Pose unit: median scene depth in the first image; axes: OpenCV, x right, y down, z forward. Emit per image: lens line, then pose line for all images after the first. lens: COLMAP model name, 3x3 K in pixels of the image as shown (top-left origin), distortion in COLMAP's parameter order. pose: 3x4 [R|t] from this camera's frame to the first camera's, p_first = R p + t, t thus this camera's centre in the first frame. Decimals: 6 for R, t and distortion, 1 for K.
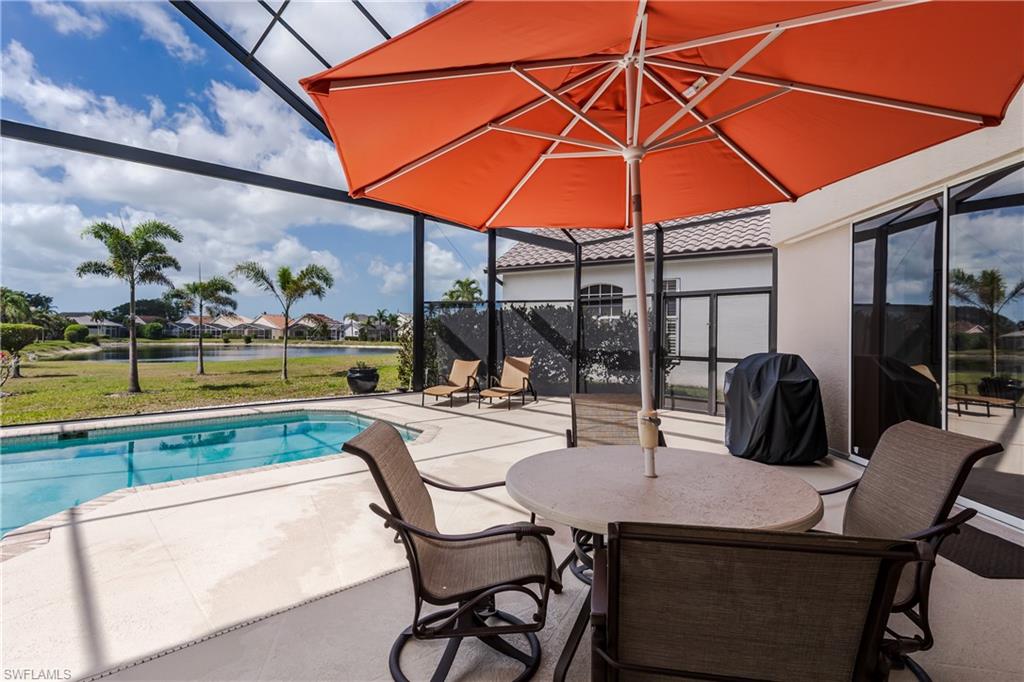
lens RADIAL K [[501.1, 0, 514.5], [0, 501.1, 330.4], [0, 0, 1]] dist [0.001240, 0.000017]
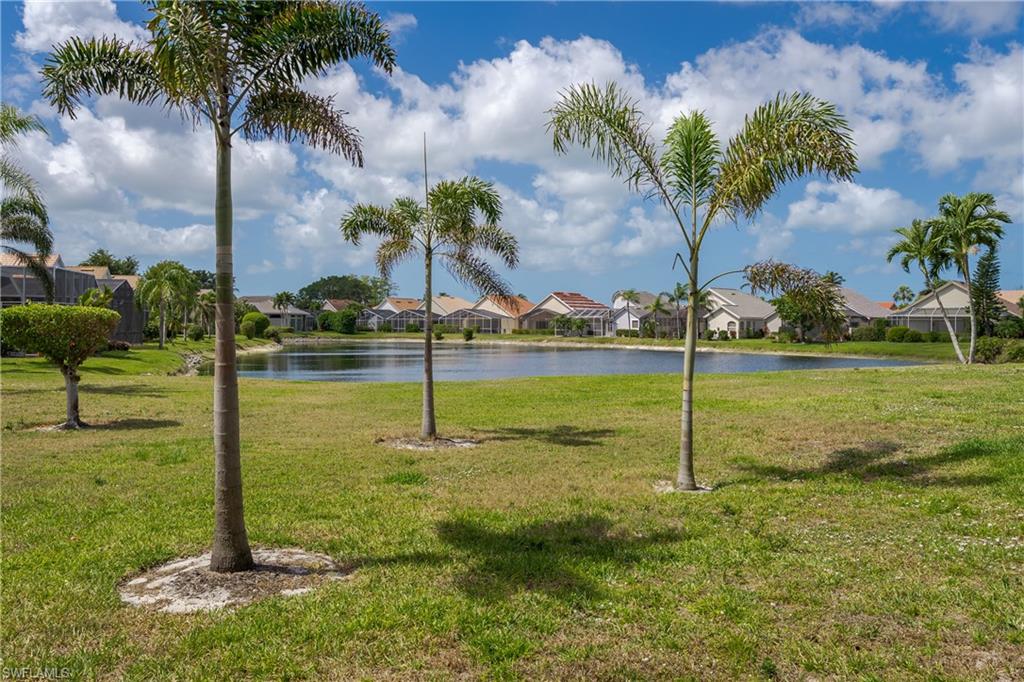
lens RADIAL K [[823.1, 0, 515.0], [0, 823.1, 338.0], [0, 0, 1]] dist [-0.043640, 0.000608]
pose [[0.911616, 0.005219, -0.411010, -0.055952], [0.004097, 0.999754, 0.021781, 0.000204], [0.411022, -0.021539, 0.911371, 0.083274]]
